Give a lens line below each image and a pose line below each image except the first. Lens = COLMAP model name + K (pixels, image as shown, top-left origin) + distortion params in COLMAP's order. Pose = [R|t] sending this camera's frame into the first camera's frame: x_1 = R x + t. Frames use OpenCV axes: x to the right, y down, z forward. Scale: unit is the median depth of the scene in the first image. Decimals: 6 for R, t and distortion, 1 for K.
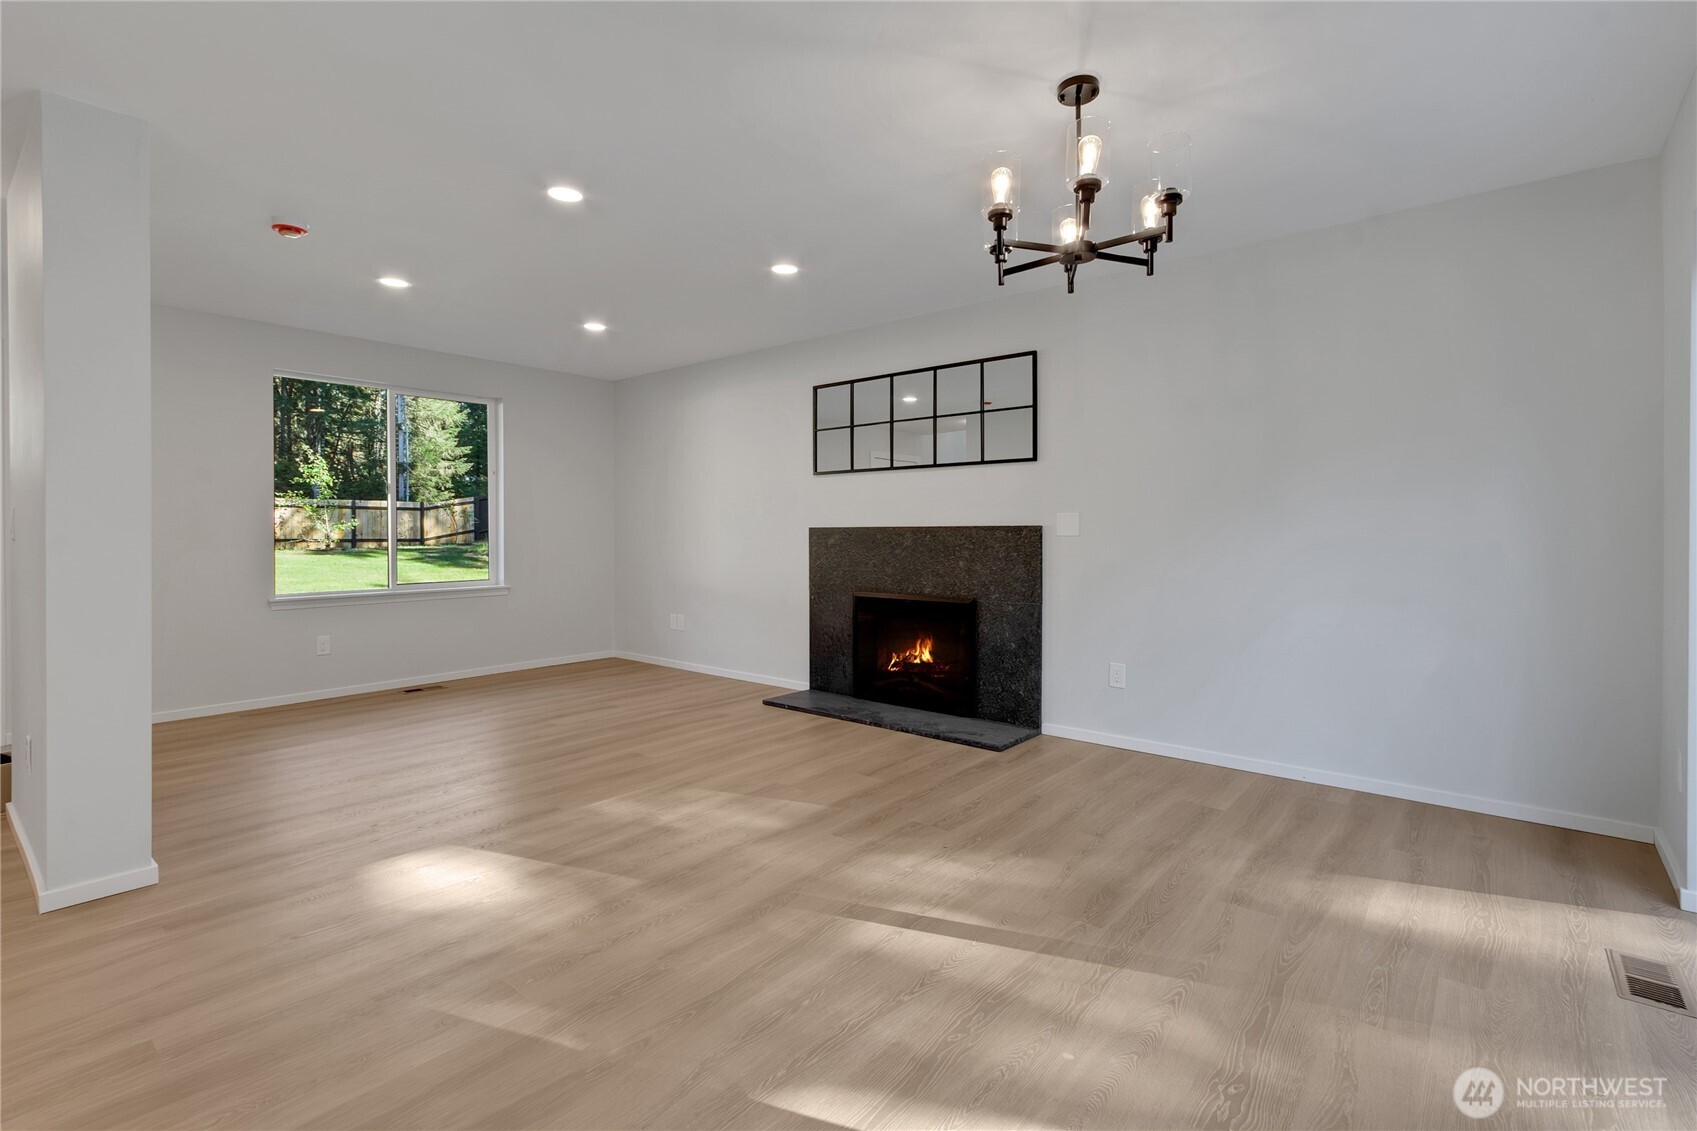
lens RADIAL K [[771.3, 0, 848.5], [0, 771.3, 522.8], [0, 0, 1]] dist [-0.000171, 0.000095]
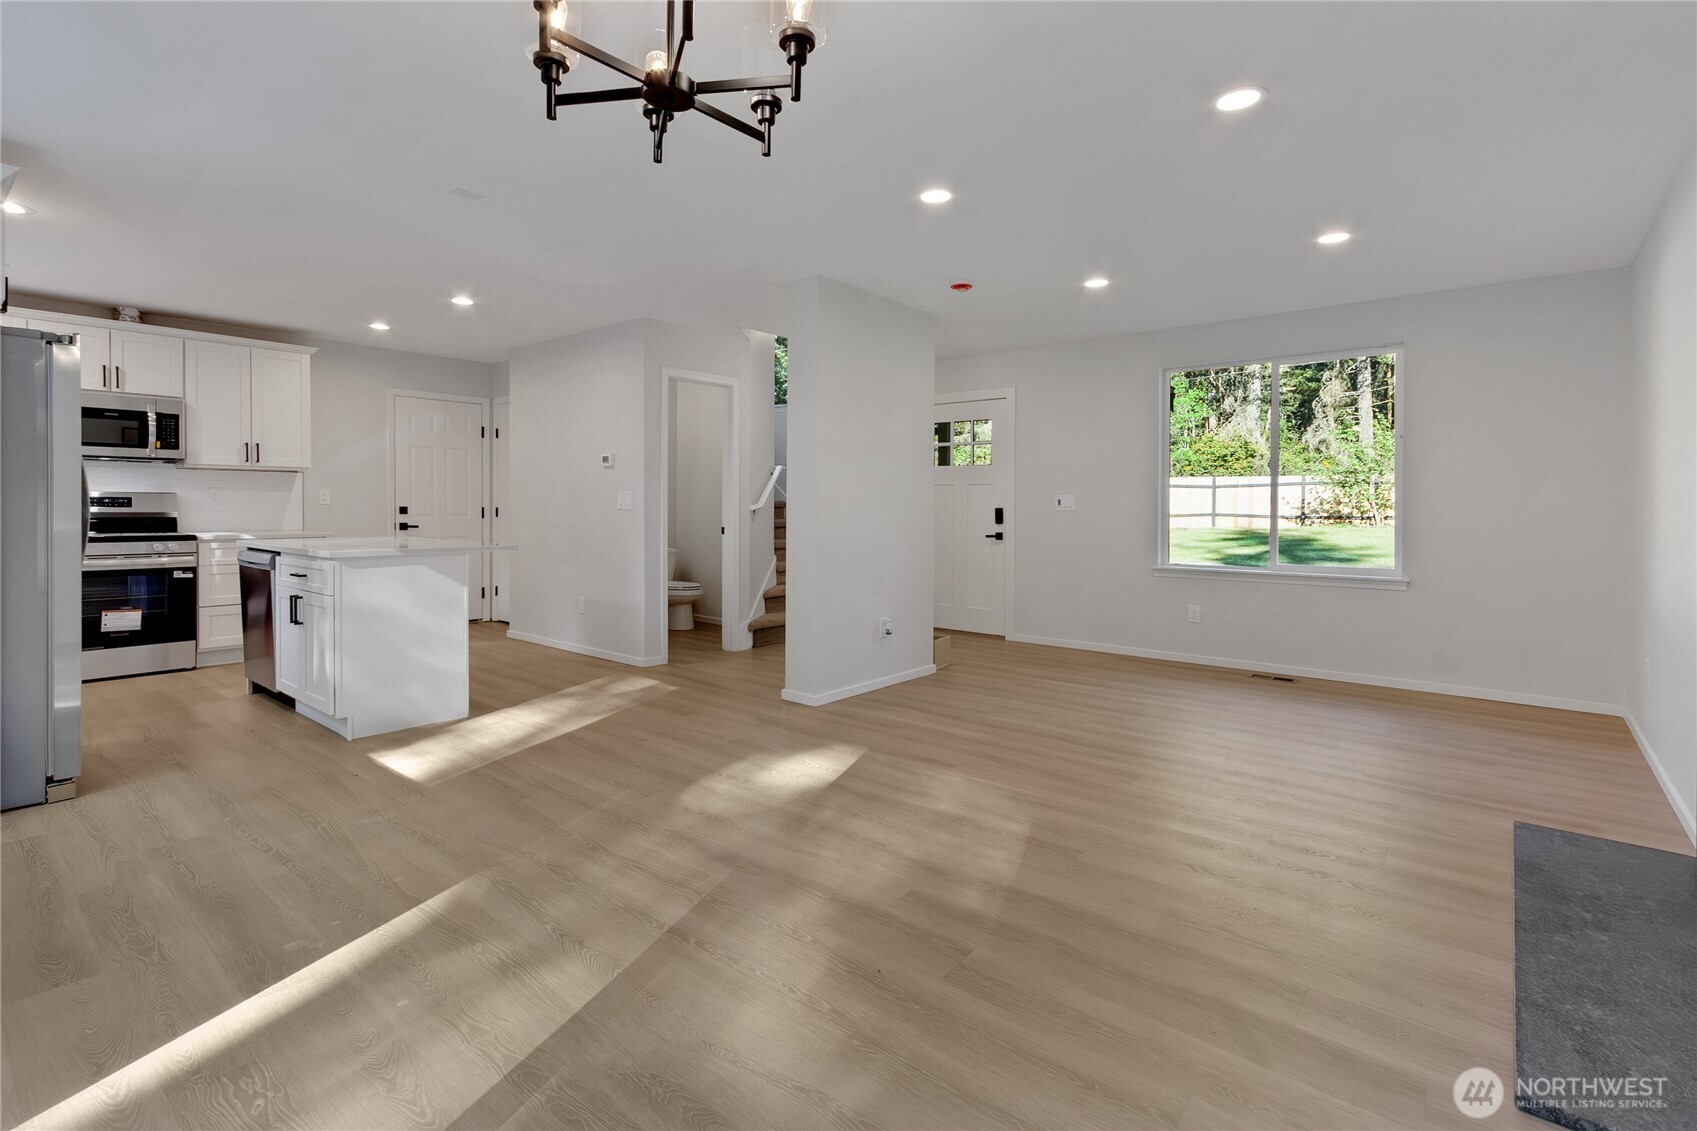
lens RADIAL K [[799.0, 0, 847.6], [0, 799.0, 504.2], [0, 0, 1]] dist [0.002796, 0.000423]
pose [[-0.002161, -0.000553, -0.999998, 0.938122], [0.004865, 0.999988, -0.000563, 0.007368], [0.999986, -0.004866, -0.002158, 1.096723]]
